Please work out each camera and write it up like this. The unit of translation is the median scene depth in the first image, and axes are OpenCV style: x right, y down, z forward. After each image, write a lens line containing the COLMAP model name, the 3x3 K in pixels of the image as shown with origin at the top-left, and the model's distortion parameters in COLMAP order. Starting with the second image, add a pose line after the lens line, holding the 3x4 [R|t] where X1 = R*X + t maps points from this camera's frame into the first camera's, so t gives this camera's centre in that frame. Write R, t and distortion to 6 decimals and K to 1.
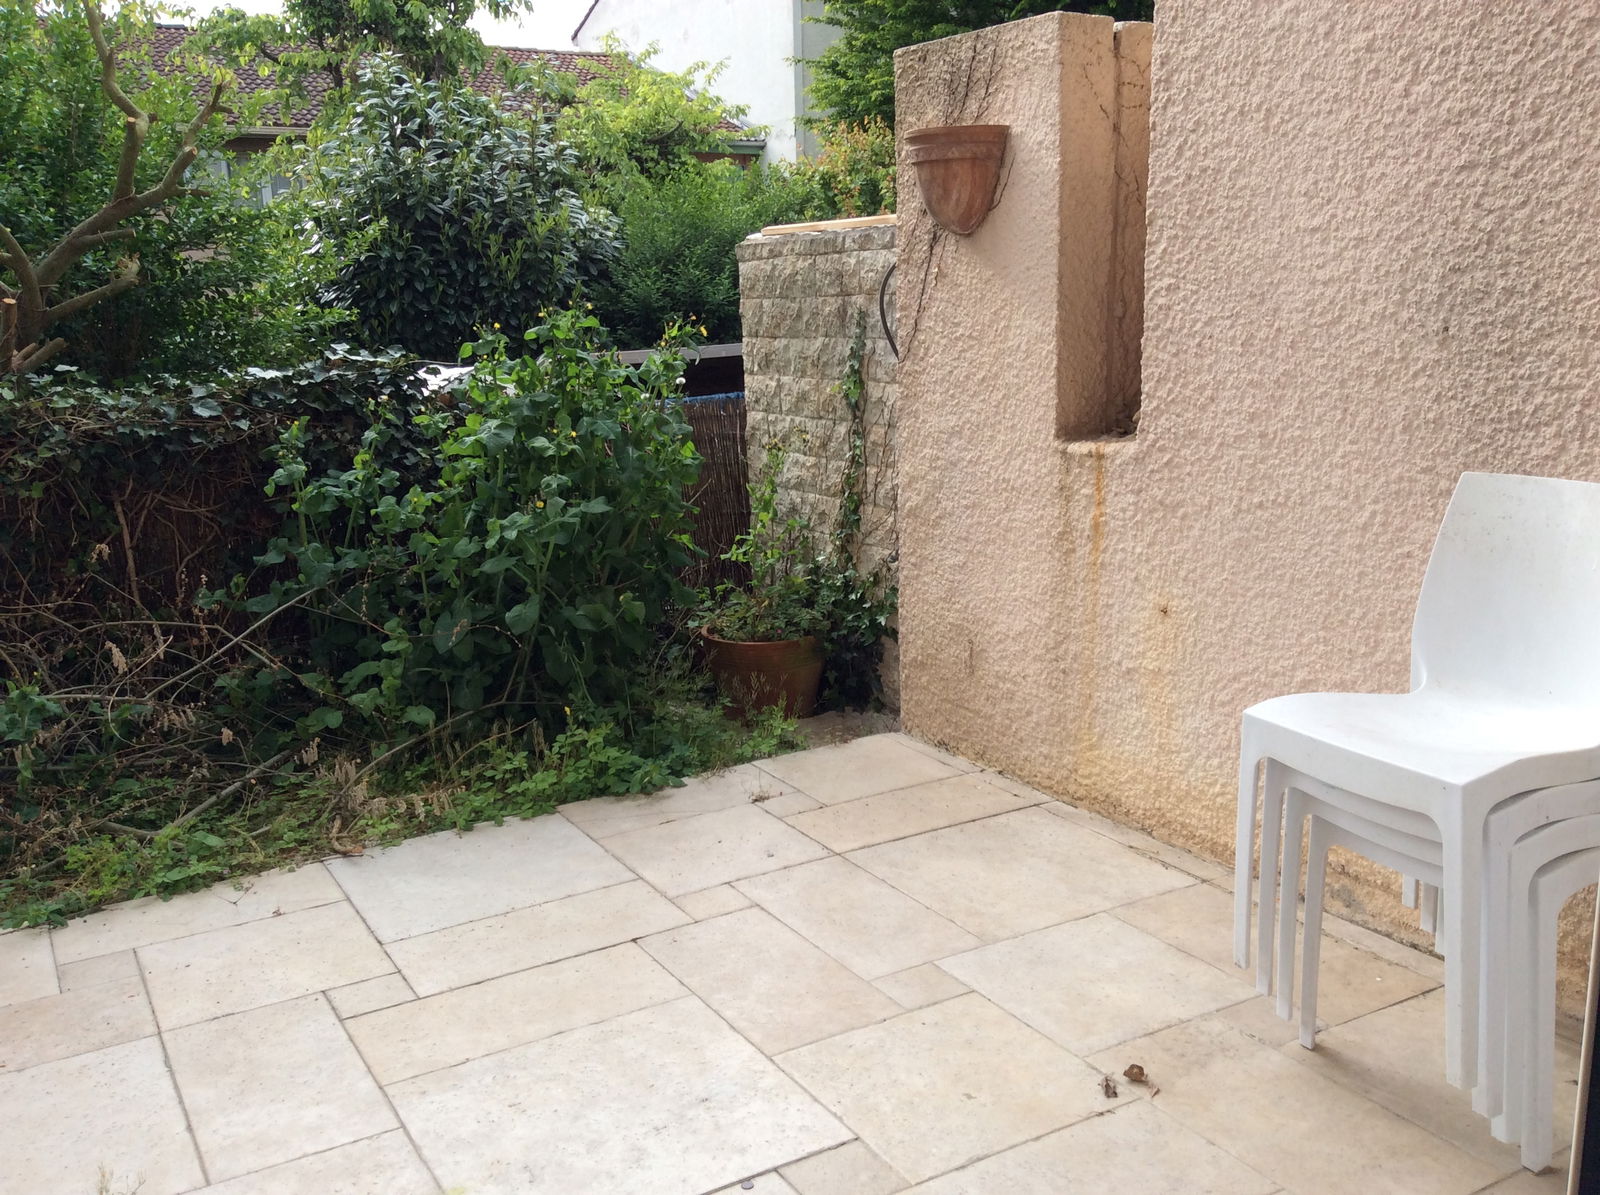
lens RADIAL K [[1455.3, 0, 804.2], [0, 1455.3, 592.1], [0, 0, 1]] dist [0.201585, -0.367357]
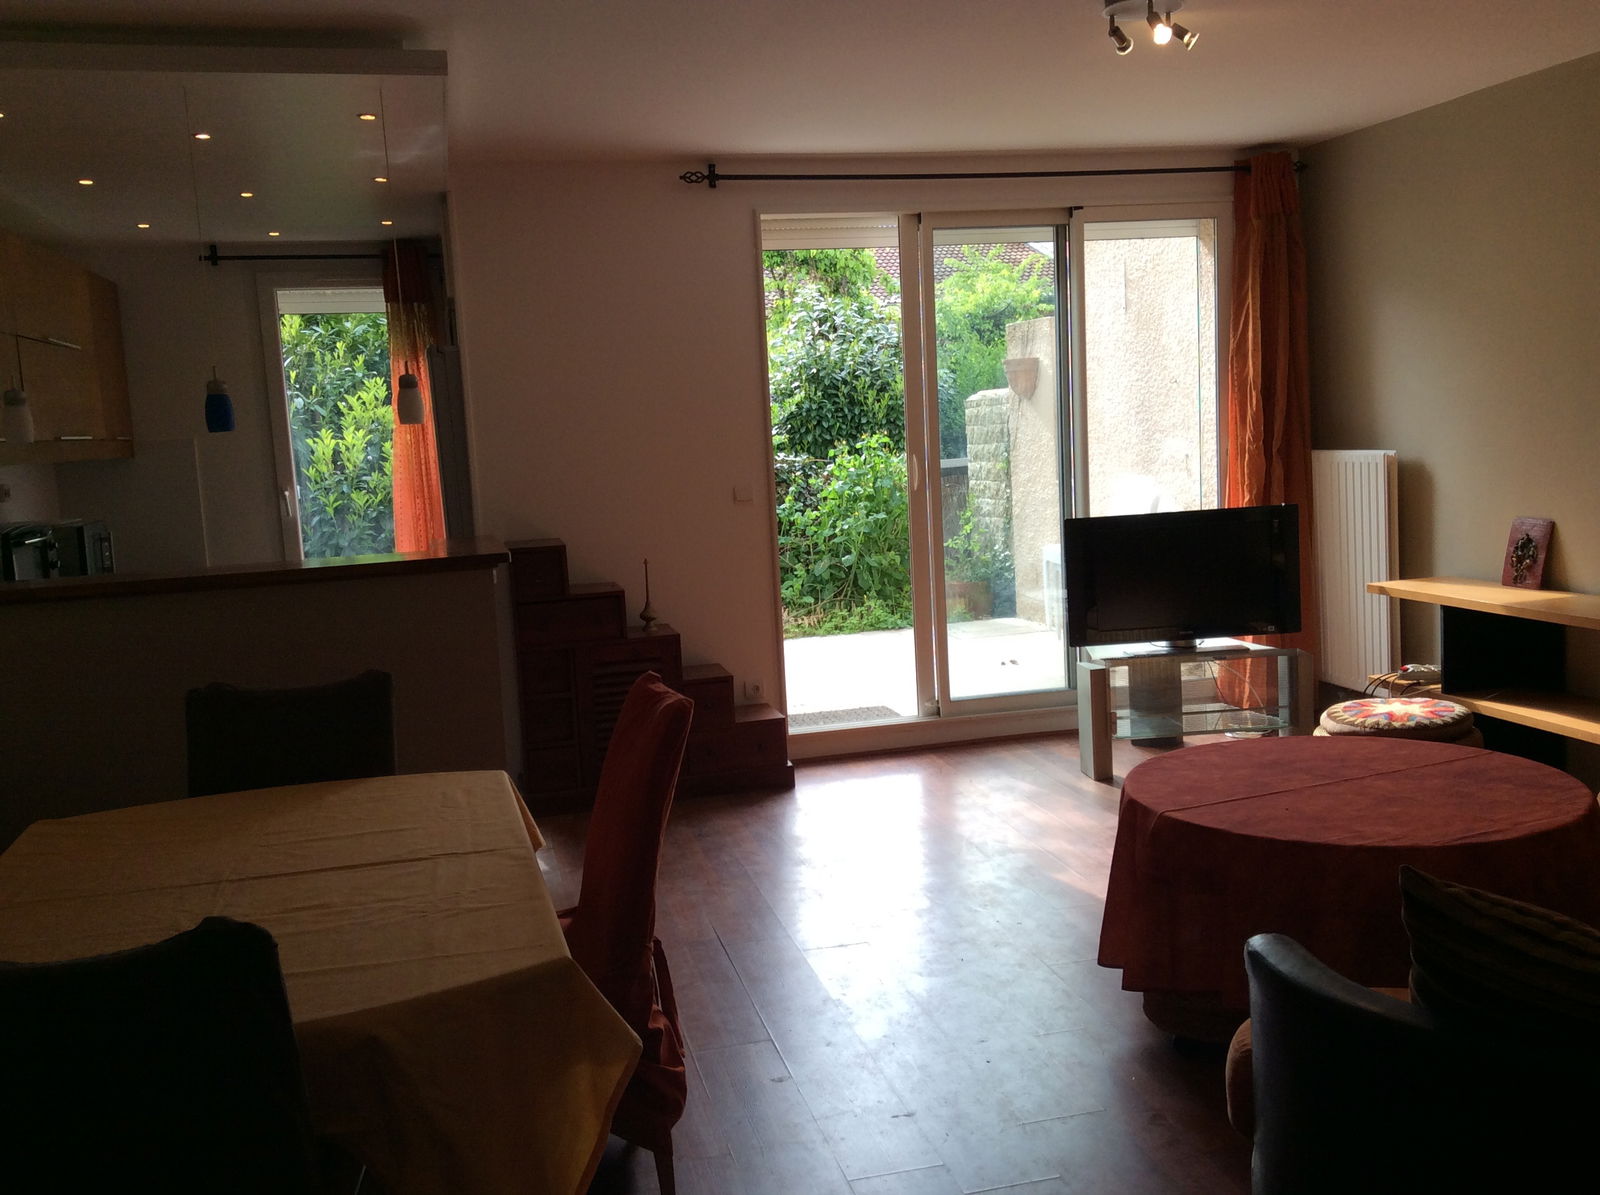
lens RADIAL K [[1455.3, 0, 804.2], [0, 1455.3, 592.1], [0, 0, 1]] dist [0.201585, -0.367357]
pose [[0.961549, 0.002663, -0.274622, 0.313692], [-0.025311, 0.996556, -0.078960, 0.206431], [0.273466, 0.082875, 0.958305, -1.042991]]
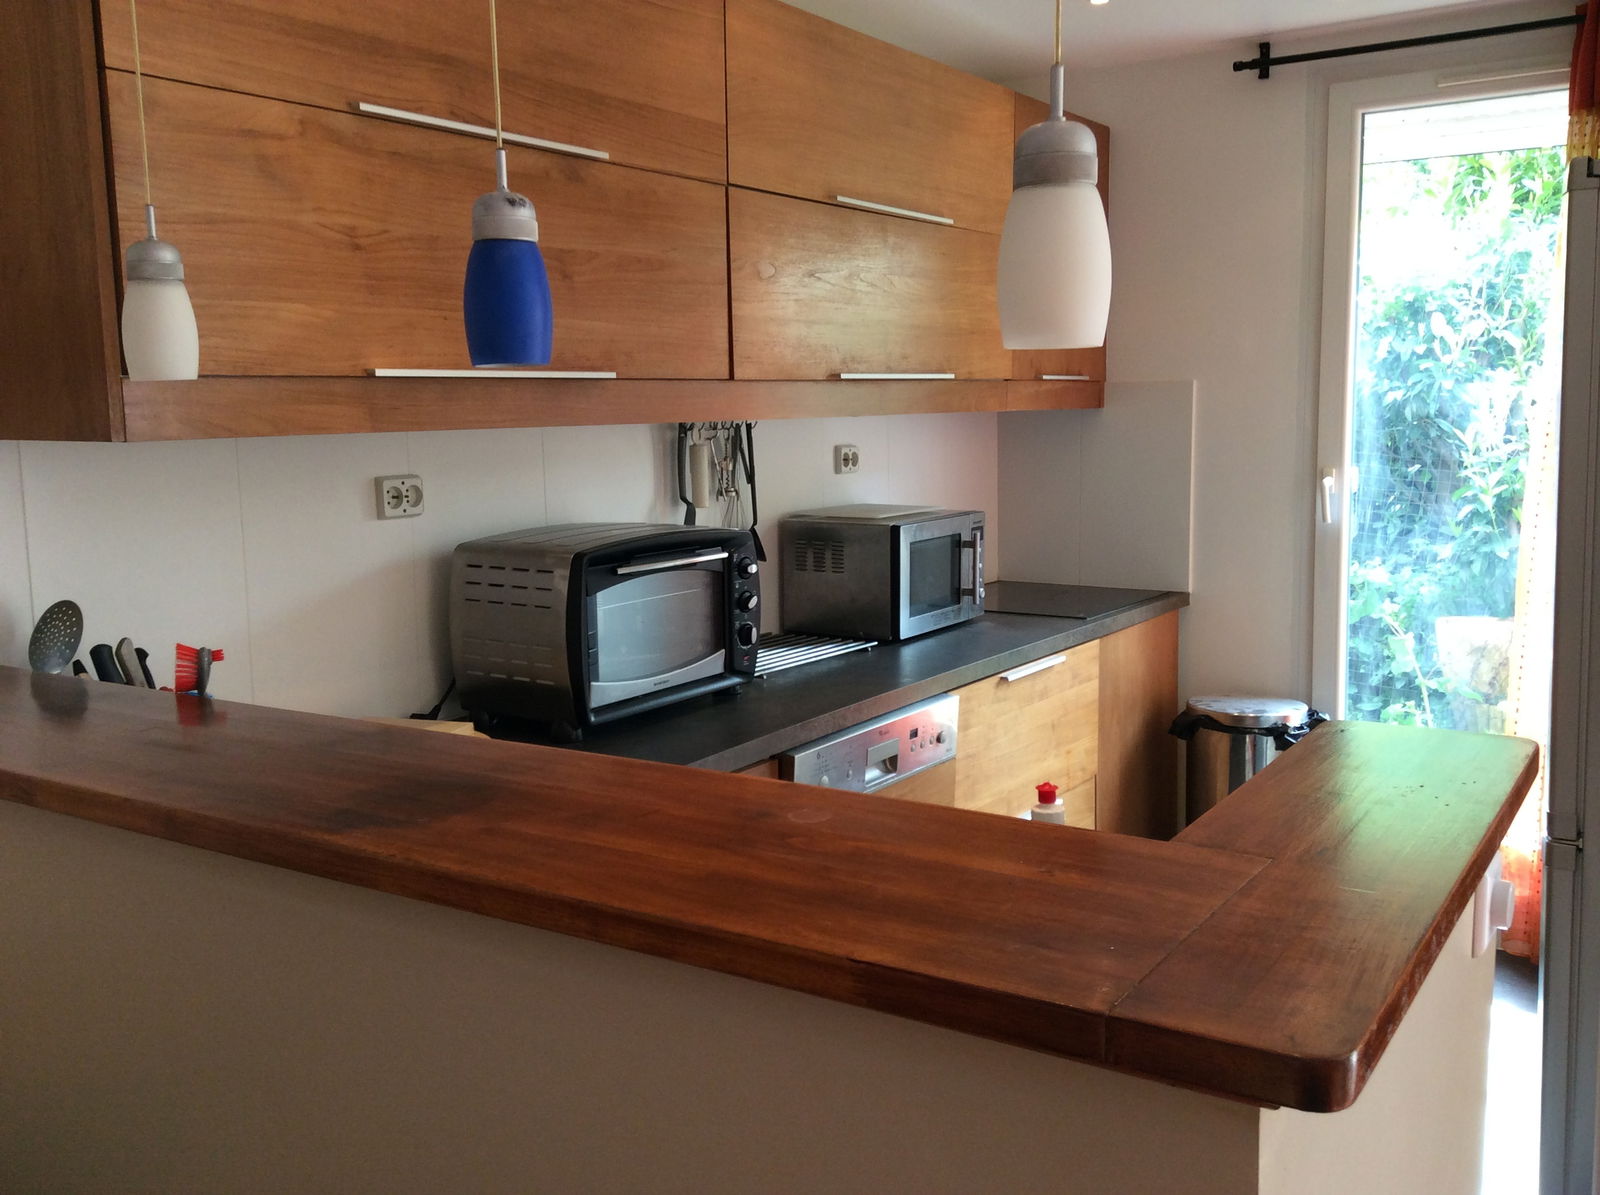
lens RADIAL K [[1455.3, 0, 804.2], [0, 1455.3, 592.1], [0, 0, 1]] dist [0.201585, -0.367357]
pose [[0.445746, 0.129478, -0.885746, 0.054024], [-0.181174, 0.982055, 0.052382, 0.087738], [0.876633, 0.137124, 0.461206, -0.468164]]
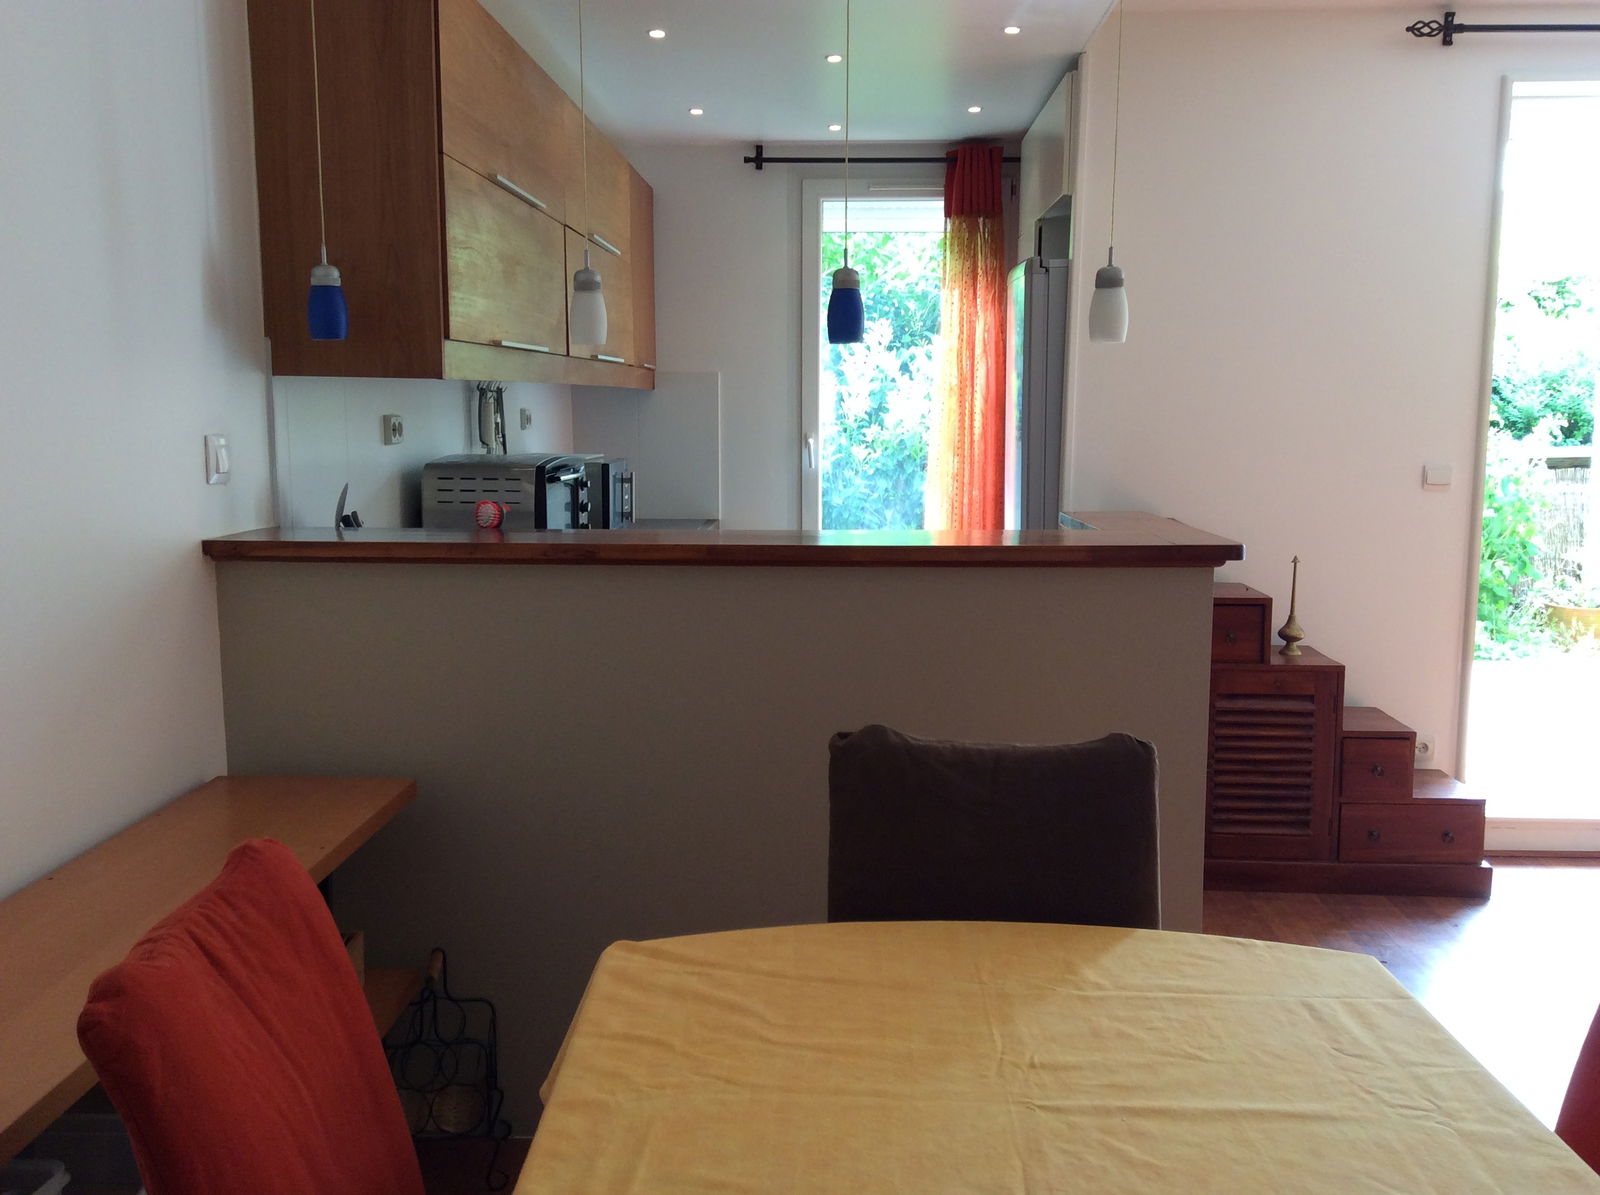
lens RADIAL K [[1455.3, 0, 804.2], [0, 1455.3, 592.1], [0, 0, 1]] dist [0.201585, -0.367357]
pose [[0.850360, 0.093284, -0.517866, 0.090373], [-0.131560, 0.990595, -0.037591, 0.183319], [0.509489, 0.100097, 0.854635, -0.854434]]
